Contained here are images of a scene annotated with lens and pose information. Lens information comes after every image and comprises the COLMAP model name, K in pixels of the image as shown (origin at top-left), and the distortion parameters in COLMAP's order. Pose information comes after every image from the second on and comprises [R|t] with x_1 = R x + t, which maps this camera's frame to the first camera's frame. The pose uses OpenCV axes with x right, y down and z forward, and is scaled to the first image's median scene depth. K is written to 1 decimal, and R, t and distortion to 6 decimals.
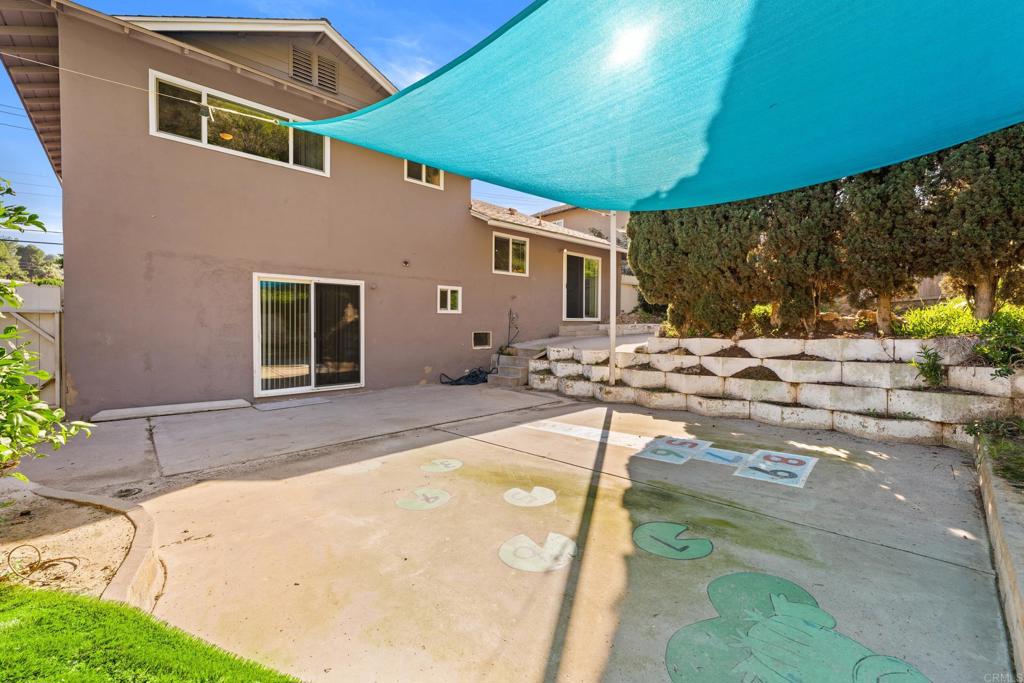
lens RADIAL K [[420.3, 0, 509.5], [0, 420.3, 335.8], [0, 0, 1]] dist [0.001144, -0.000139]
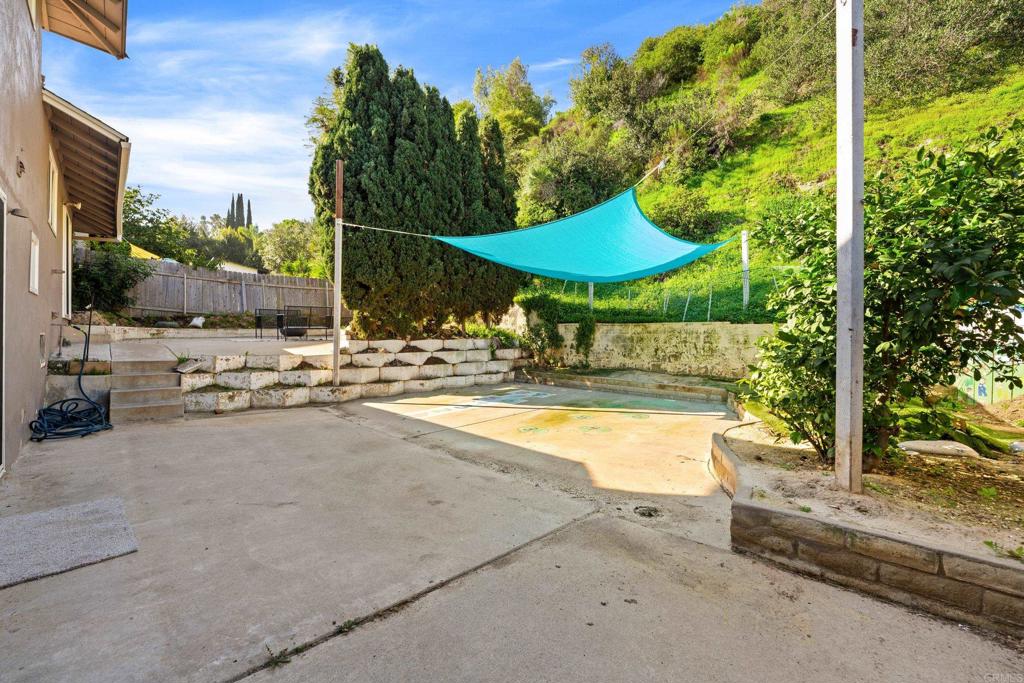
lens RADIAL K [[420.3, 0, 509.7], [0, 420.3, 339.8], [0, 0, 1]] dist [0.001144, -0.000139]
pose [[-0.050342, 0.003228, 0.998727, -1.043254], [0.016969, 0.999853, -0.002377, 0.016277], [-0.998588, 0.016828, -0.050389, 0.789638]]
